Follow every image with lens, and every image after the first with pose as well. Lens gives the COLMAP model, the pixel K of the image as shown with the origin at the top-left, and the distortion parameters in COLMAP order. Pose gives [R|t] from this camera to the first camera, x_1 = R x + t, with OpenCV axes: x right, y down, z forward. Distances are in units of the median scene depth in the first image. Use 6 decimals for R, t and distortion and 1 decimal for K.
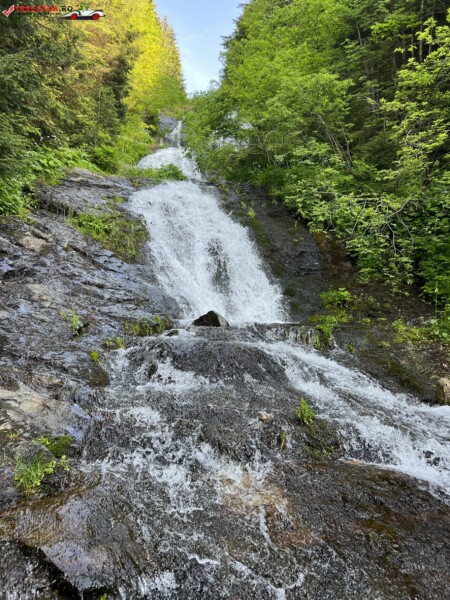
lens RADIAL K [[448.6, 0, 226.7], [0, 448.6, 304.7], [0, 0, 1]] dist [0.044186, -0.048898]
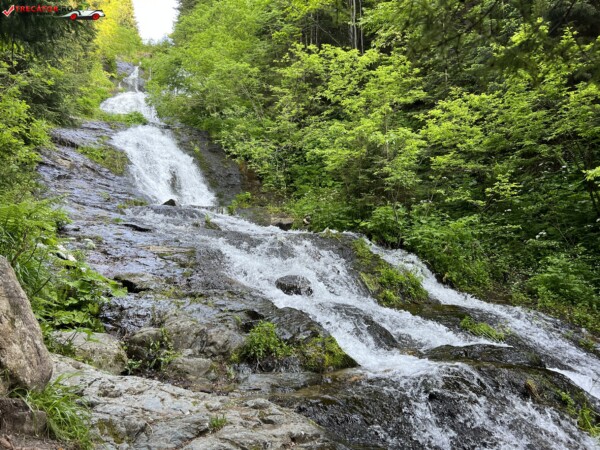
lens RADIAL K [[448.6, 0, 298.7], [0, 448.6, 226.6], [0, 0, 1]] dist [0.044186, -0.048898]
pose [[0.969635, -0.020560, 0.243692, 0.015063], [0.029737, 0.998978, -0.034038, 0.142446], [-0.242743, 0.040252, 0.969255, -0.650778]]
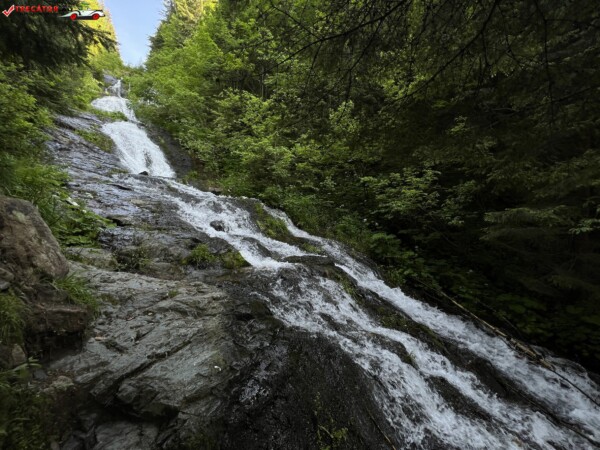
lens RADIAL K [[237.9, 0, 299.6], [0, 237.9, 226.0], [0, 0, 1]] dist [-0.002432, -0.000054]
pose [[0.855261, -0.019328, 0.517837, 0.015067], [-0.033193, 0.995209, 0.091967, 0.140101], [-0.517134, -0.095845, 0.850521, -0.674289]]
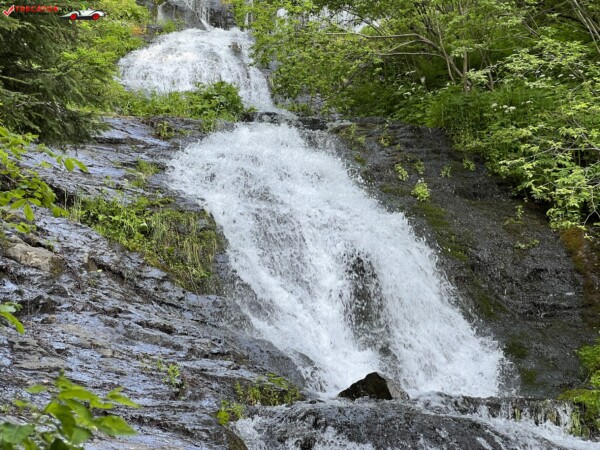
lens RADIAL K [[1324.4, 0, 305.2], [0, 1324.4, 216.0], [0, 0, 1]] dist [0.212406, 0.000000]
pose [[0.999828, -0.018352, -0.002601, -0.073061], [0.017595, 0.983832, -0.178229, 0.075218], [0.005830, 0.178153, 0.983986, -0.400807]]
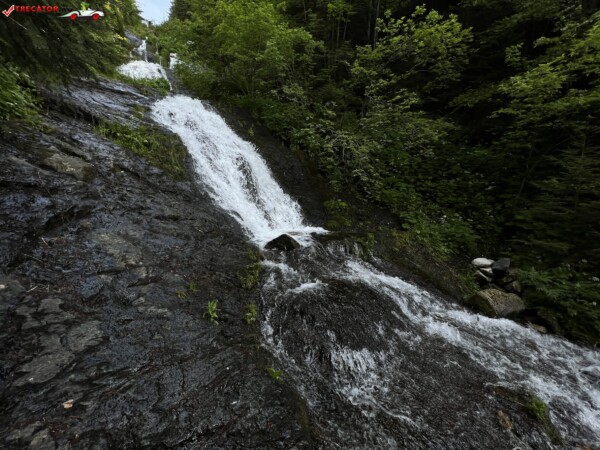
lens RADIAL K [[237.9, 0, 299.2], [0, 237.9, 225.9], [0, 0, 1]] dist [-0.002432, -0.000054]
pose [[0.892299, -0.066040, 0.446589, -0.184304], [-0.028093, 0.979202, 0.200932, -0.089736], [-0.450571, -0.191838, 0.871886, 0.304236]]
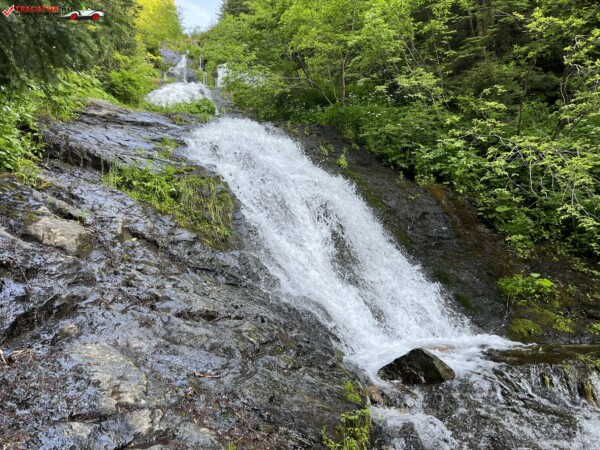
lens RADIAL K [[448.6, 0, 303.5], [0, 448.6, 229.4], [0, 0, 1]] dist [0.044186, -0.048898]
pose [[0.982980, -0.030497, 0.181161, -0.179814], [0.036778, 0.998830, -0.031412, -0.080650], [-0.179991, 0.037540, 0.982952, 0.324622]]
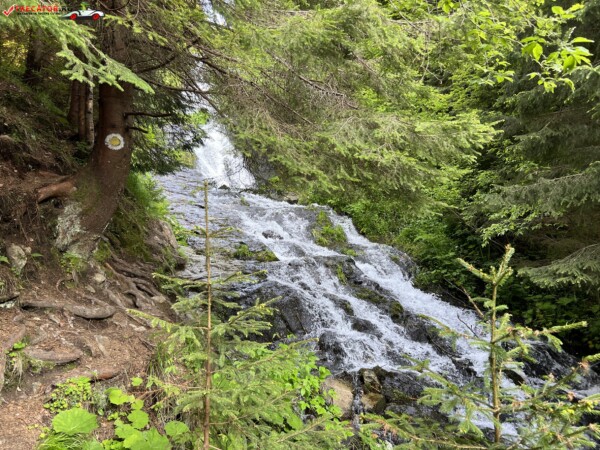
lens RADIAL K [[448.6, 0, 300.6], [0, 448.6, 226.9], [0, 0, 1]] dist [0.044186, -0.048898]
pose [[0.993835, -0.051039, 0.098419, 0.108019], [0.047220, 0.998053, 0.040751, 0.131627], [-0.100307, -0.035853, 0.994310, -1.316378]]
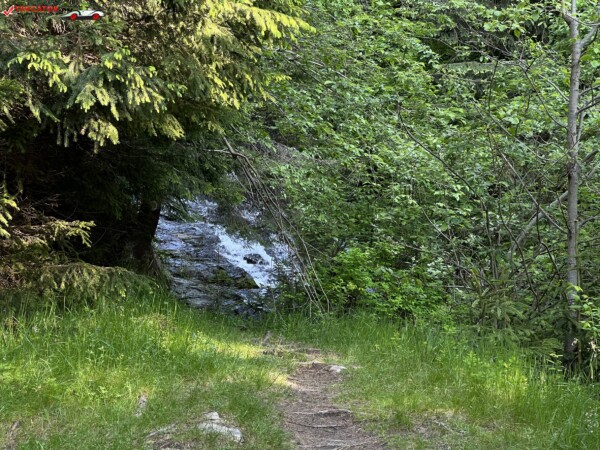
lens RADIAL K [[1338.3, 0, 300.1], [0, 1338.3, 225.1], [0, 0, 1]] dist [0.204331, 0.000000]
pose [[0.998954, -0.006721, 0.045231, 0.114231], [0.004888, 0.999168, 0.040497, -0.006135], [-0.045465, -0.040233, 0.998155, -3.187626]]
